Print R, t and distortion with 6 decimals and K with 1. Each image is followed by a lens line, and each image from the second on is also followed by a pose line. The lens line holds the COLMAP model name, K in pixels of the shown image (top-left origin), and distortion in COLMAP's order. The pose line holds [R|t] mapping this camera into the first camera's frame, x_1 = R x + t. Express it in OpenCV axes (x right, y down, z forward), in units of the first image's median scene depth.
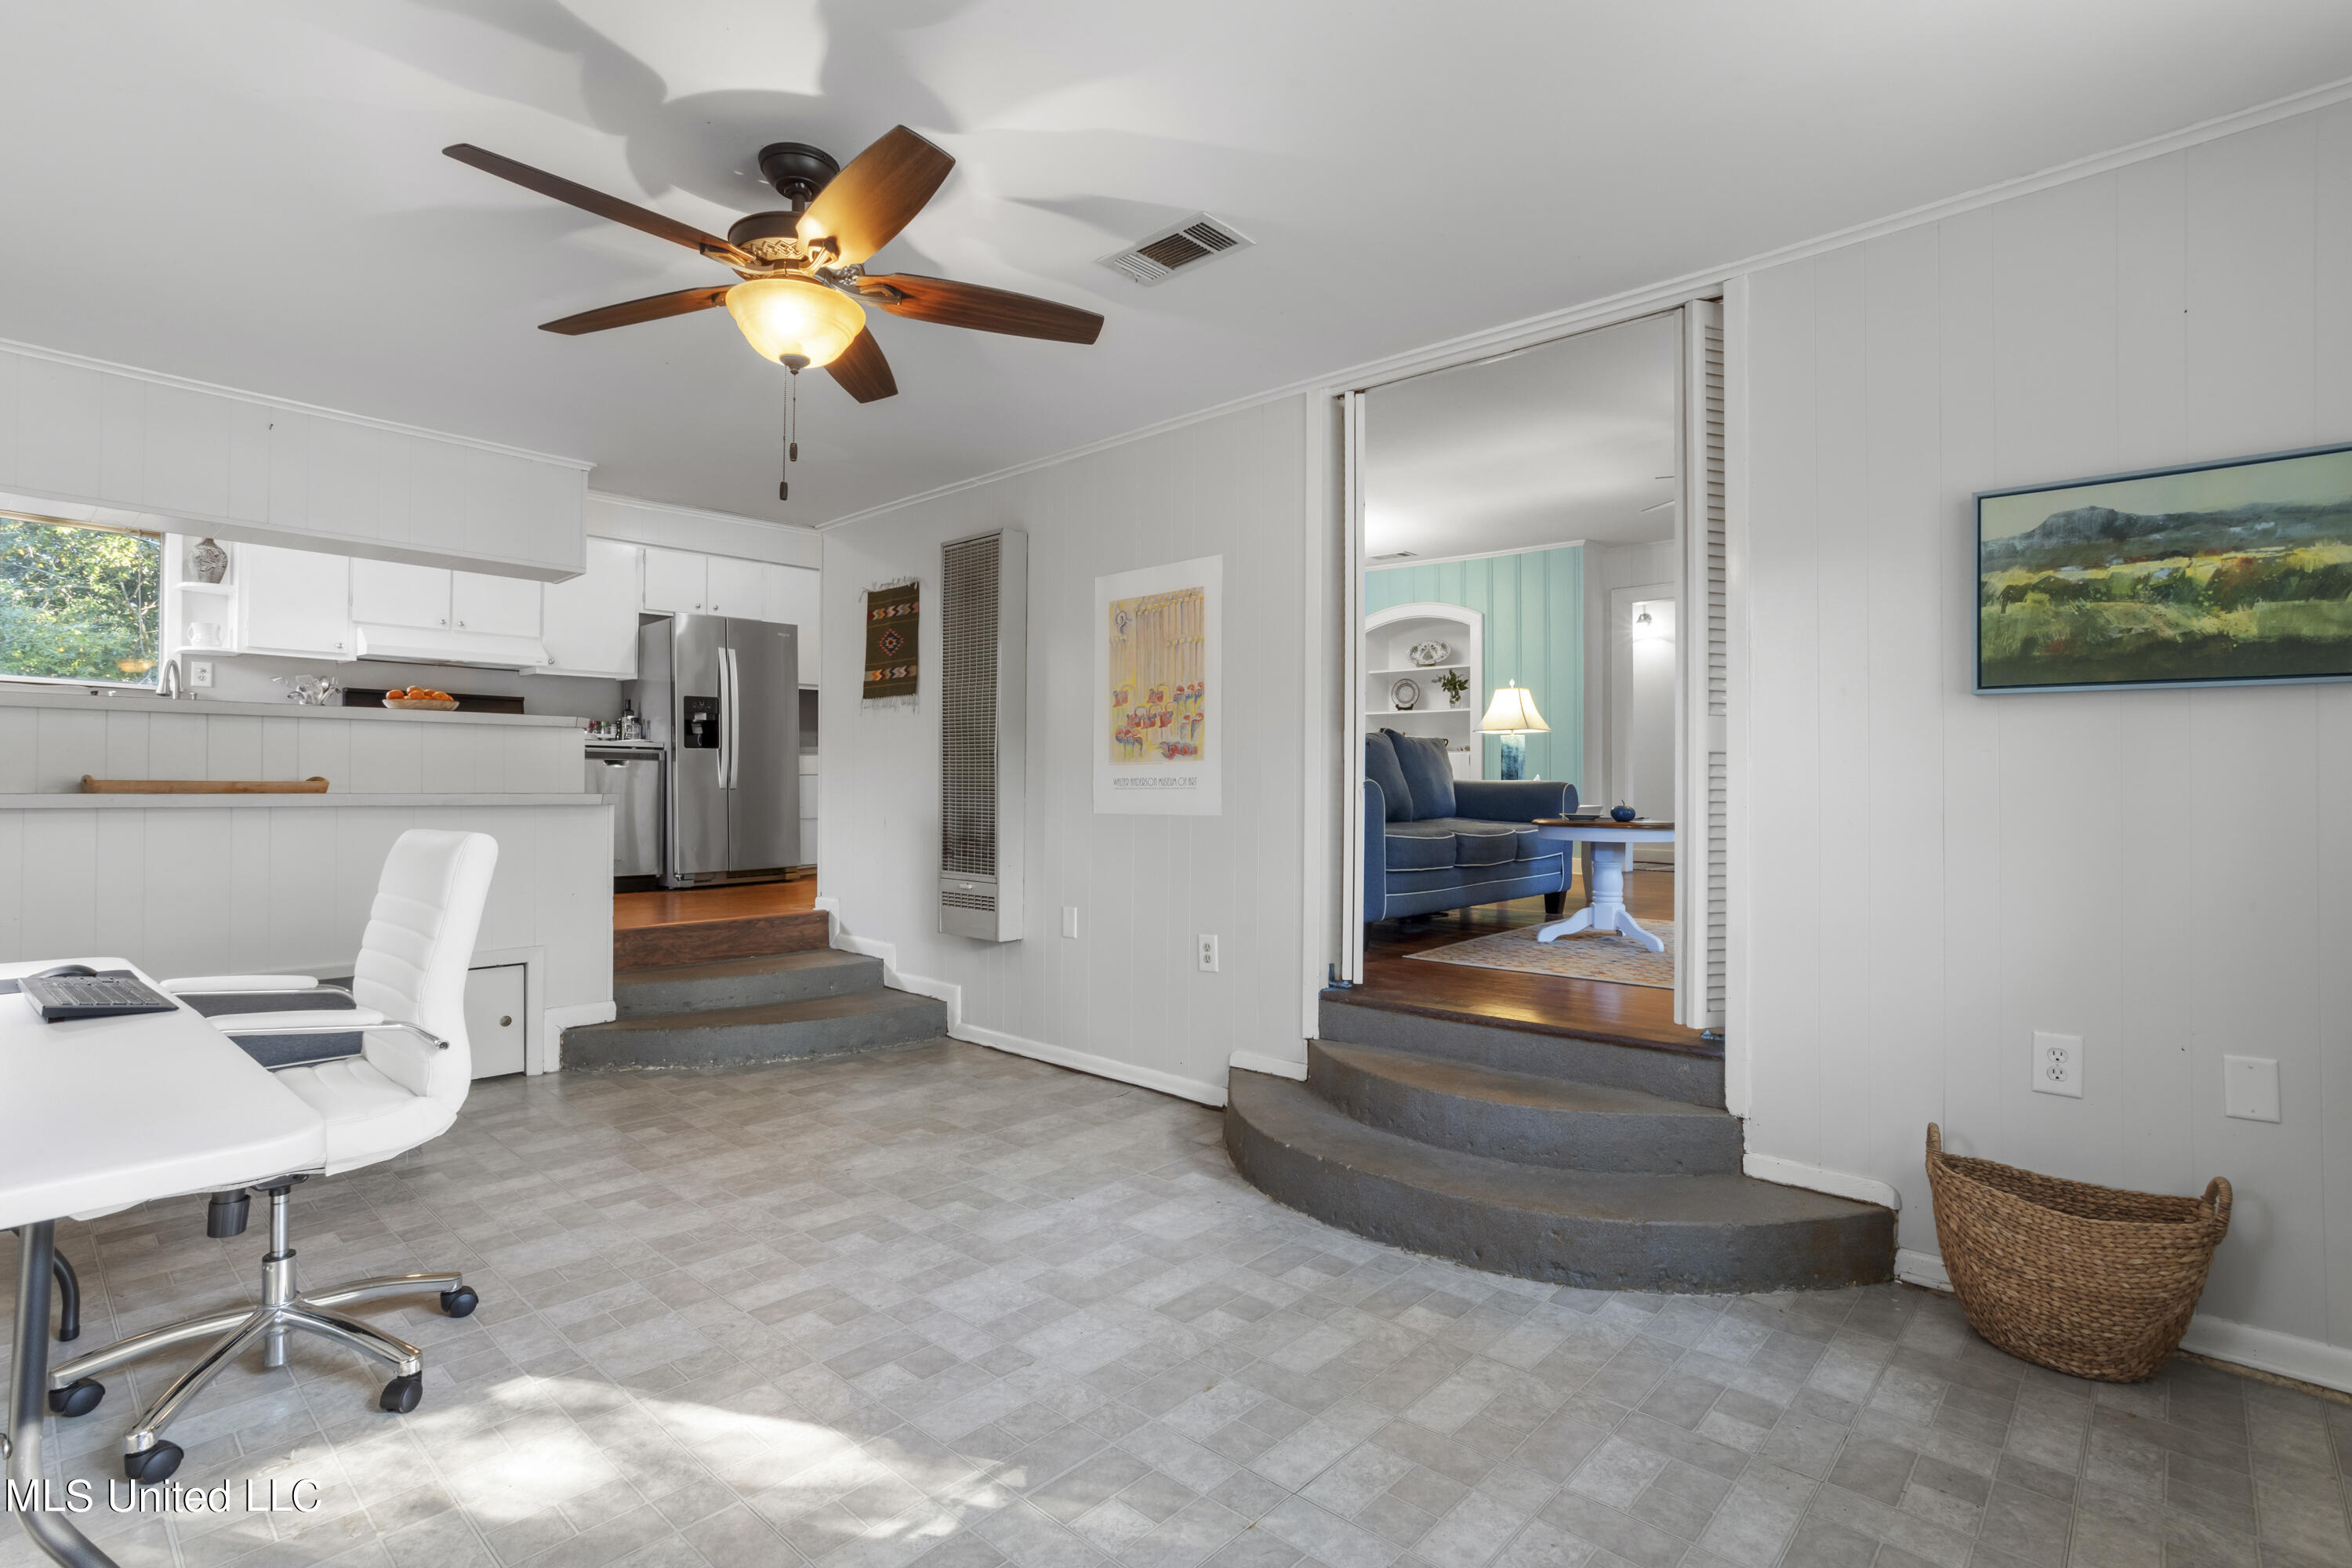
lens RADIAL K [[1133.7, 0, 1174.4], [0, 1133.7, 777.7], [0, 0, 1]] dist [-0.057653, 0.040001]
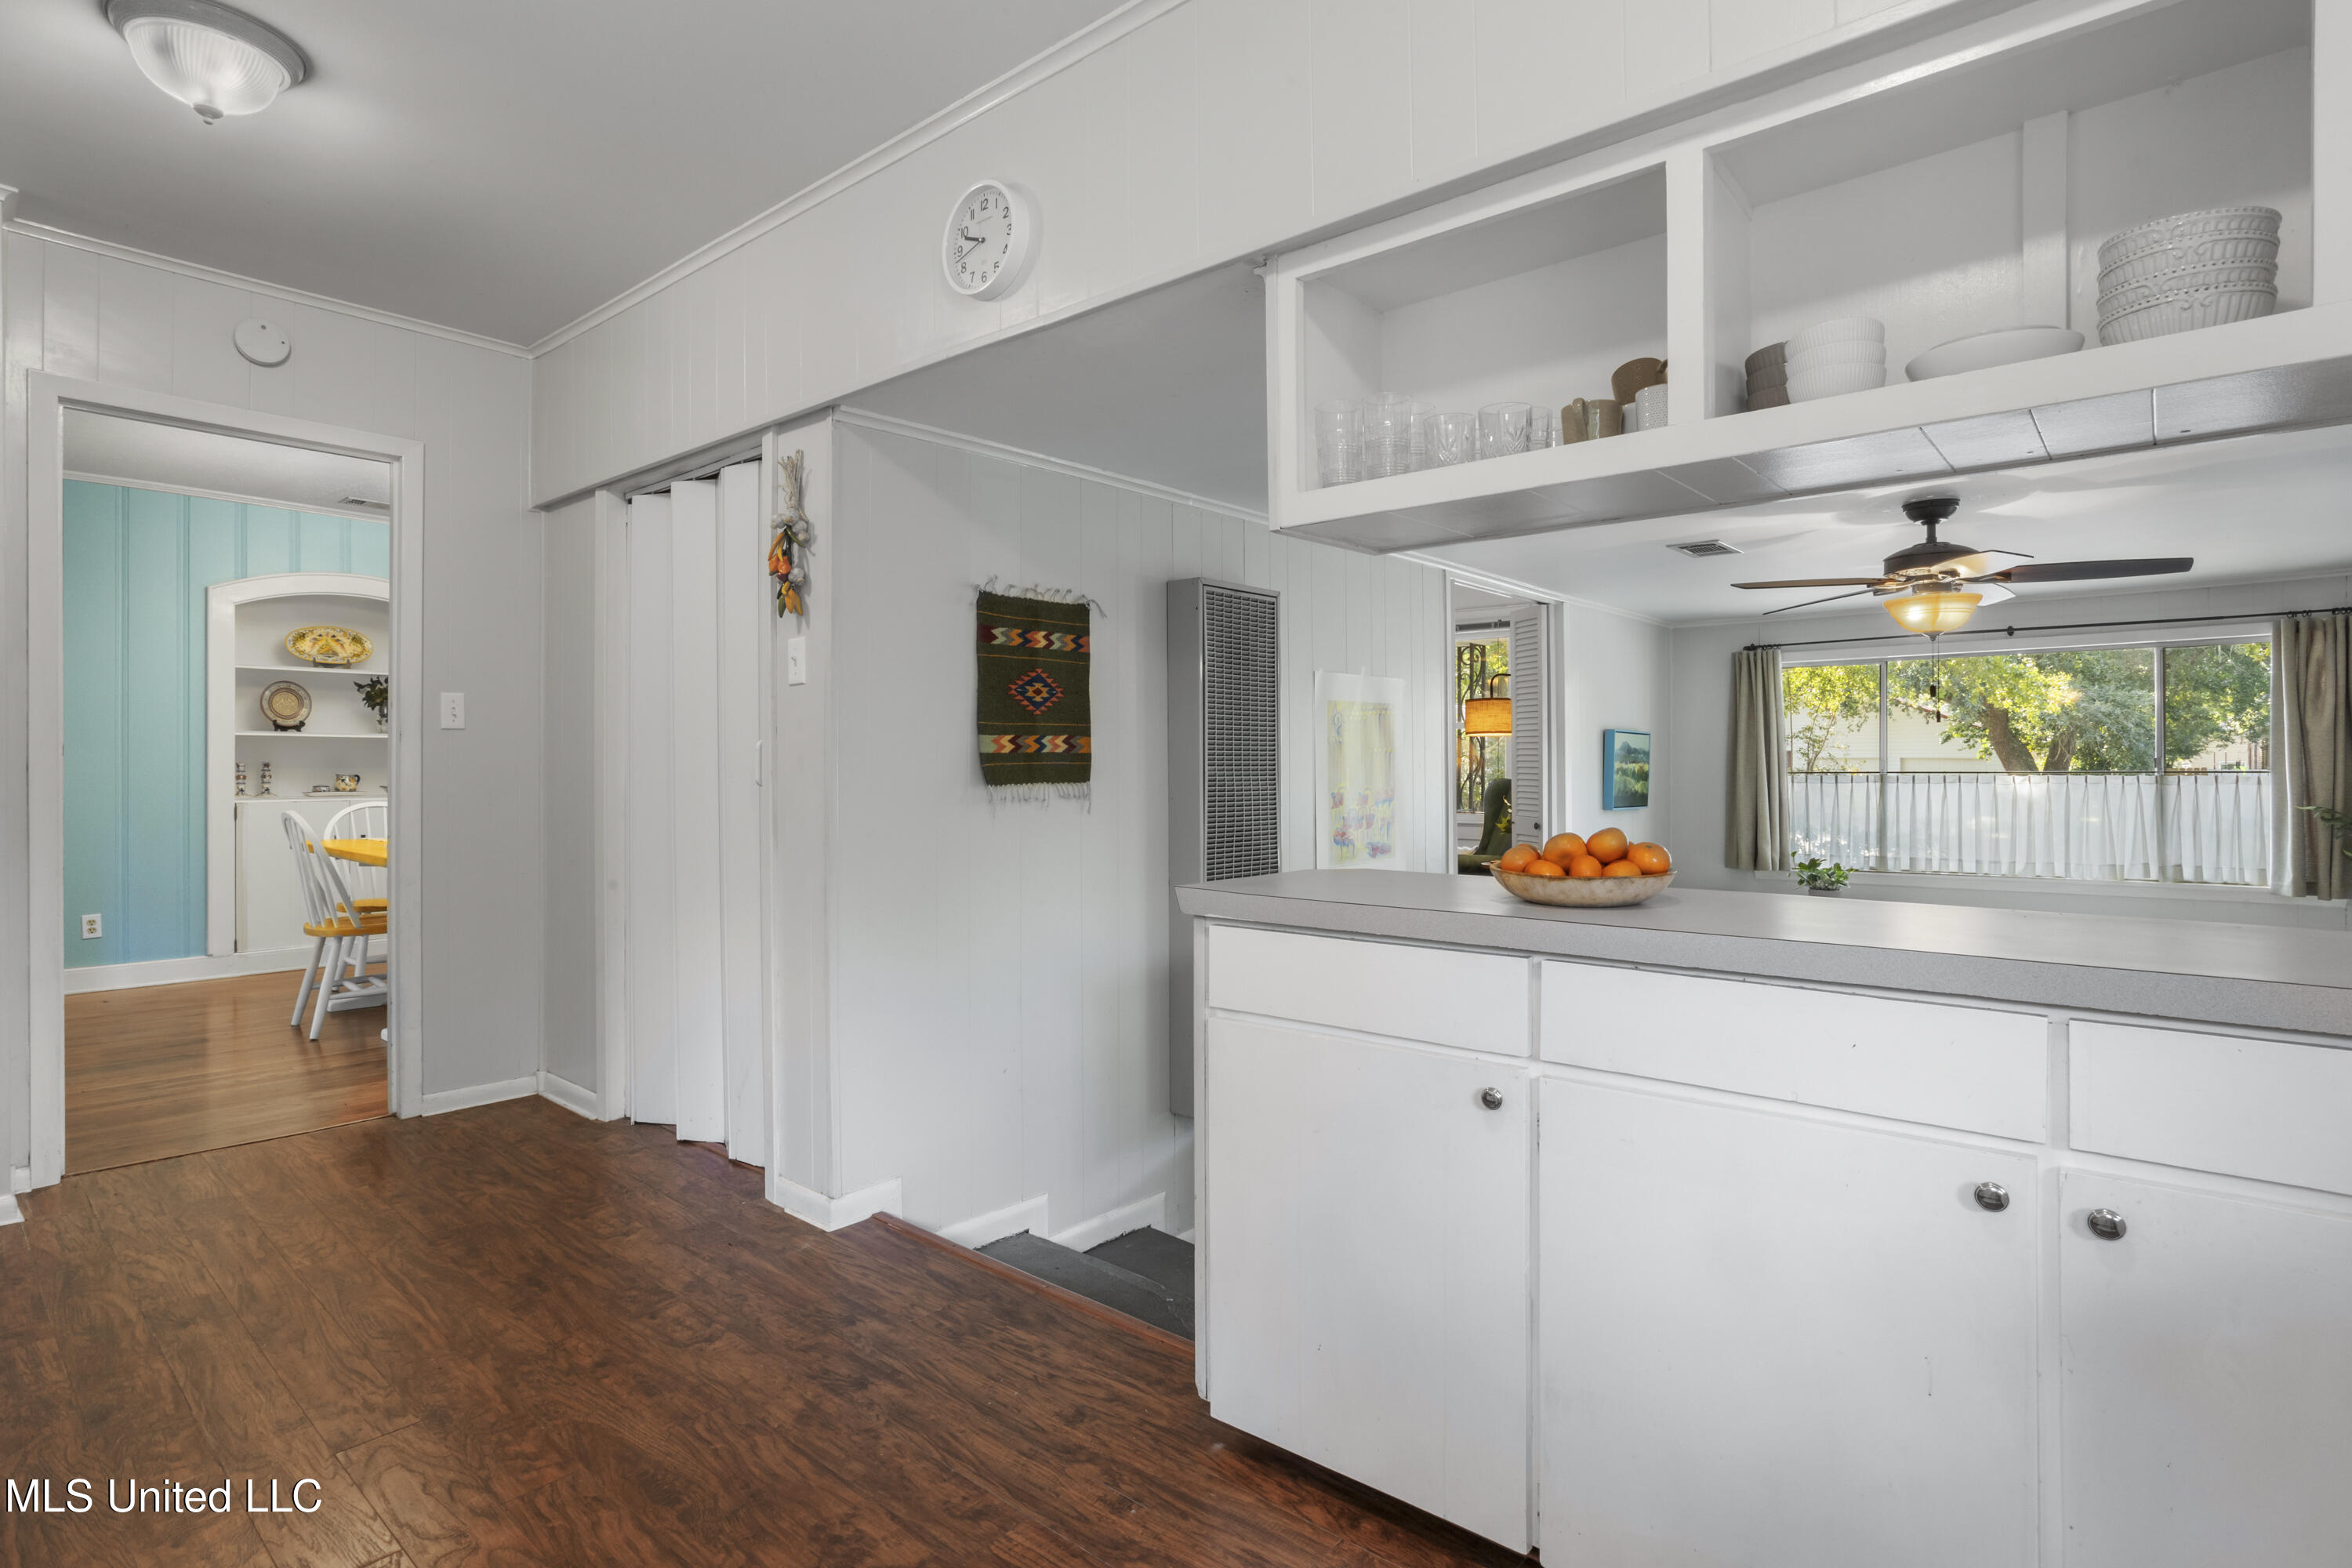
lens RADIAL K [[1184.3, 0, 1168.5], [0, 1184.3, 772.8], [0, 0, 1]] dist [-0.016524, 0.000114]
pose [[-0.004574, -0.011427, 0.999924, -0.849011], [-0.004912, 0.999923, 0.011405, -0.082816], [-0.999977, -0.004859, -0.004630, 0.911837]]
